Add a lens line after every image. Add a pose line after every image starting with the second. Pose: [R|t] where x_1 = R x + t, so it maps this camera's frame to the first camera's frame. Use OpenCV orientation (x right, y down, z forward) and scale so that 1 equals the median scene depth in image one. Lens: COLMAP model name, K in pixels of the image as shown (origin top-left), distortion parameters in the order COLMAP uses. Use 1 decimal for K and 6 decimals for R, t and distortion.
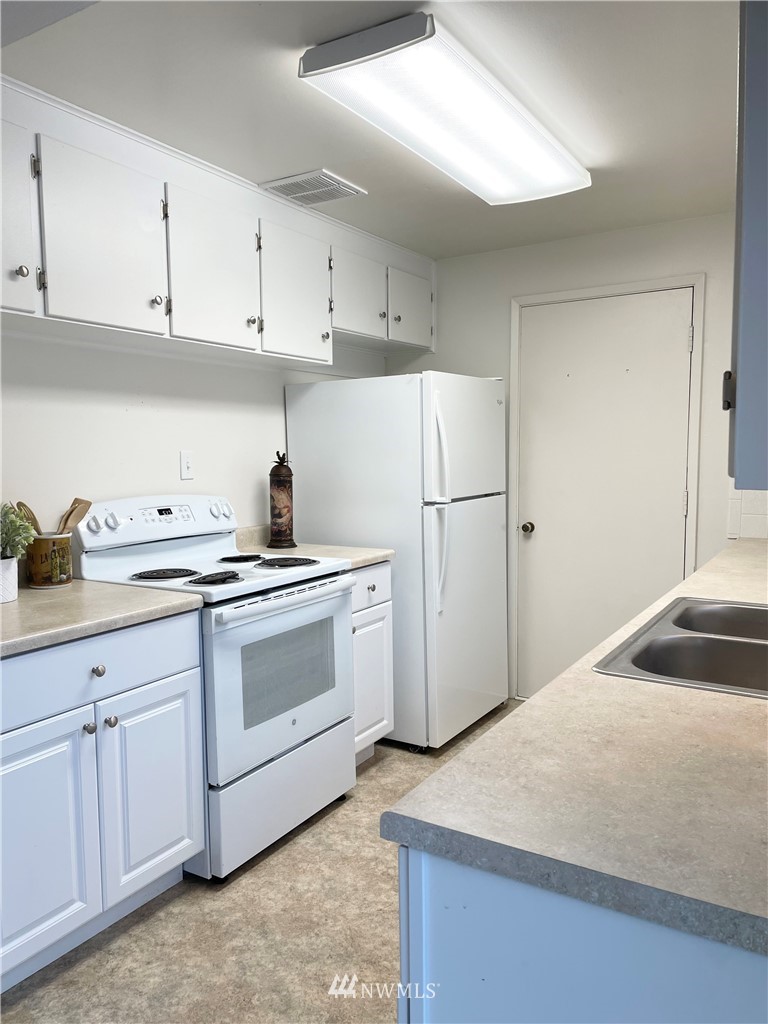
lens RADIAL K [[771.7, 0, 372.0], [0, 771.7, 522.4], [0, 0, 1]] dist [0.100642, -0.131053]
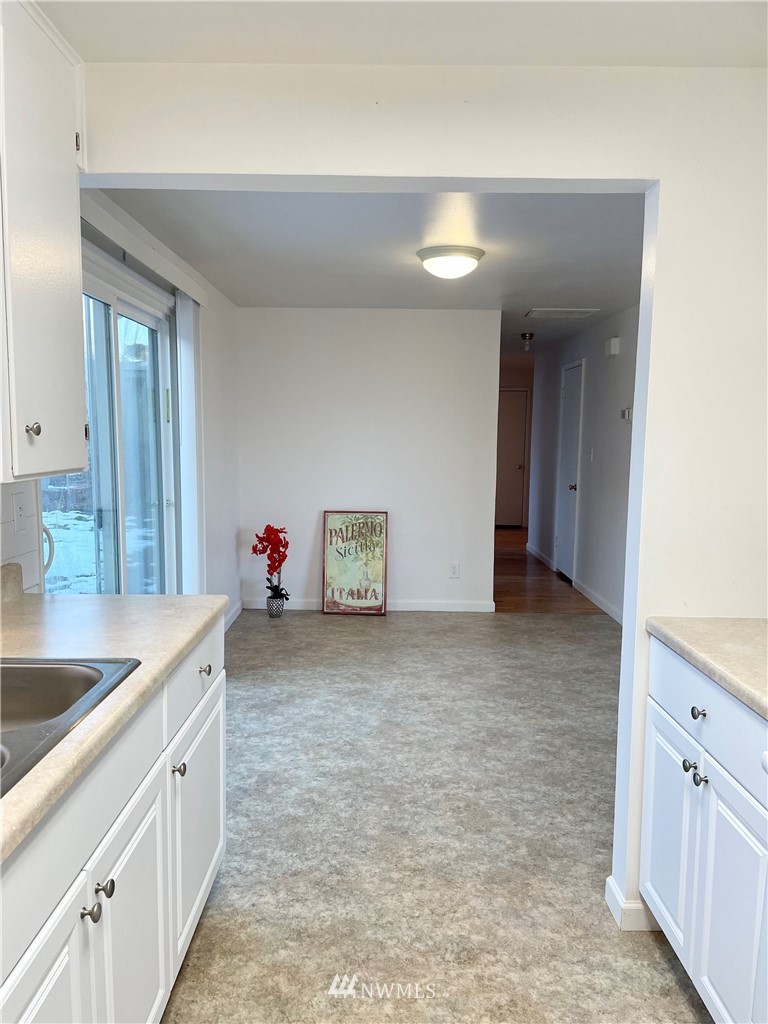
lens RADIAL K [[773.1, 0, 380.7], [0, 773.1, 507.4], [0, 0, 1]] dist [0.099468, -0.123737]
pose [[-0.847888, 0.054666, -0.527349, 0.489658], [-0.052372, 0.981169, 0.185915, -0.163098], [0.527582, 0.185253, -0.829059, 1.392349]]
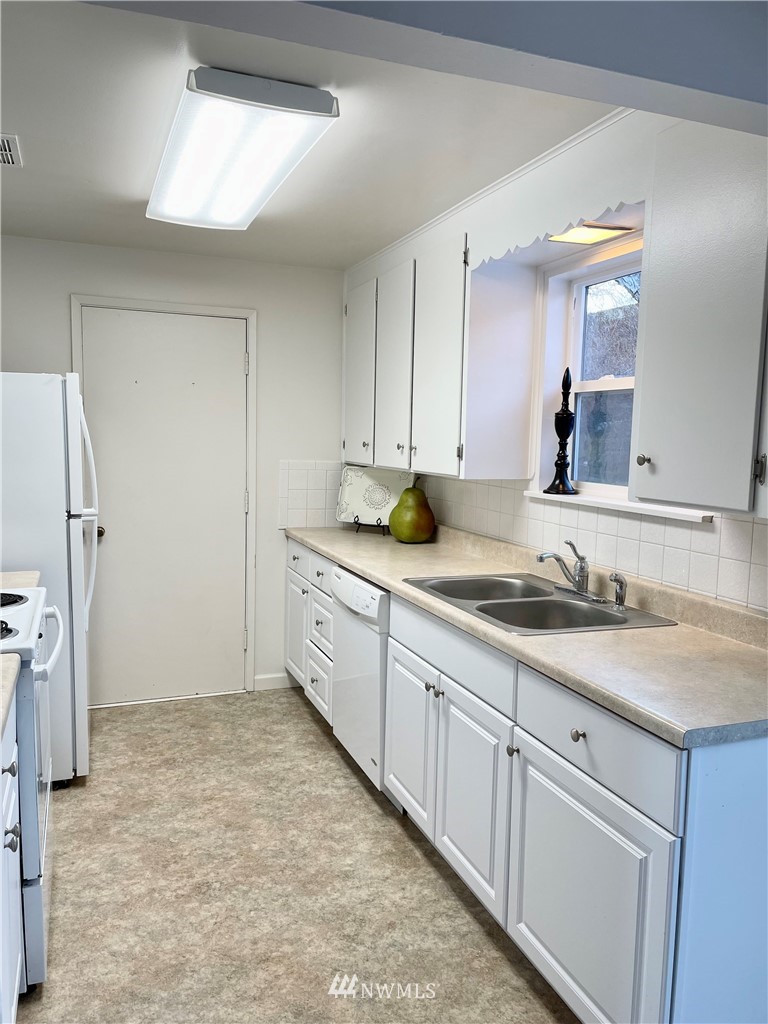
lens RADIAL K [[767.5, 0, 381.8], [0, 767.5, 516.2], [0, 0, 1]] dist [0.075766, -0.104410]
pose [[0.599047, -0.060175, 0.798449, -0.522977], [0.046061, 0.998111, 0.040665, -0.052944], [-0.799388, 0.012417, 0.600687, 0.176917]]
